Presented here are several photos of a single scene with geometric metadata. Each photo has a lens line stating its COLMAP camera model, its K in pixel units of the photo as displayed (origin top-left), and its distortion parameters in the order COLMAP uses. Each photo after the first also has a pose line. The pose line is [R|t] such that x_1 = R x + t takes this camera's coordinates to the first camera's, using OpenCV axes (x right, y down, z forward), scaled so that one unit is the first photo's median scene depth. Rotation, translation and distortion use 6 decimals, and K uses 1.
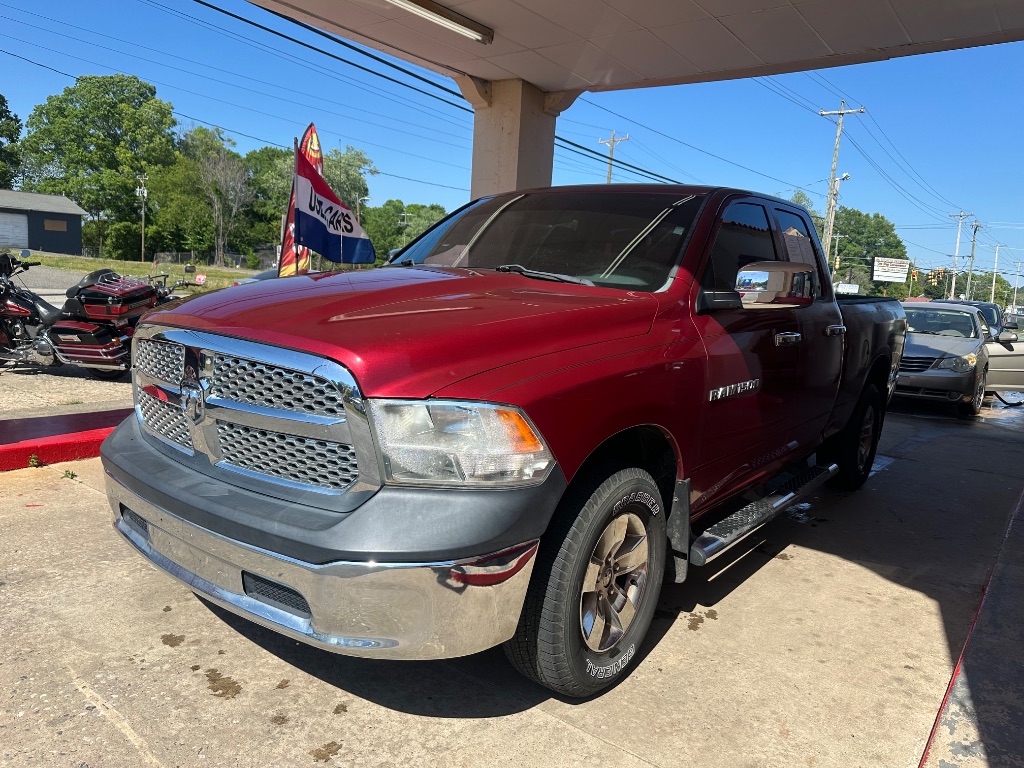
lens RADIAL K [[727.9, 0, 515.9], [0, 727.9, 386.6], [0, 0, 1]] dist [-0.001409, 0.000805]
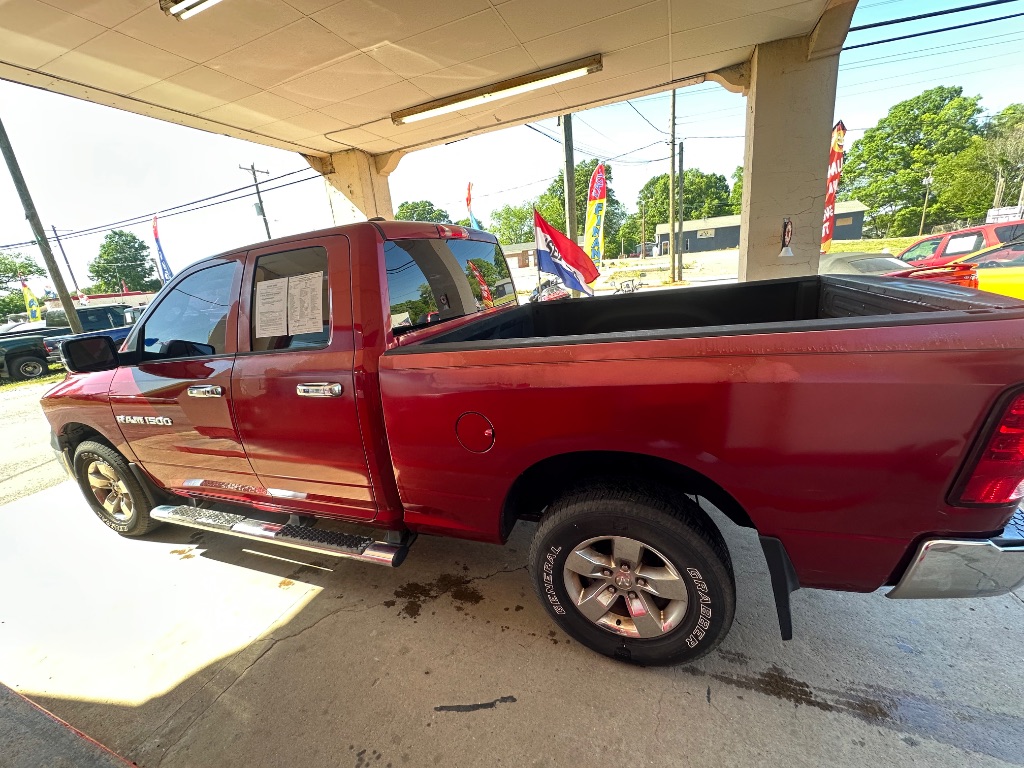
lens RADIAL K [[411.3, 0, 514.7], [0, 411.3, 383.8], [0, 0, 1]] dist [-0.002363, 0.000096]
pose [[0.281528, 0.172522, -0.943916, 0.433122], [-0.028440, 0.984772, 0.171507, -0.076905], [0.959131, -0.021439, 0.282148, 0.506089]]
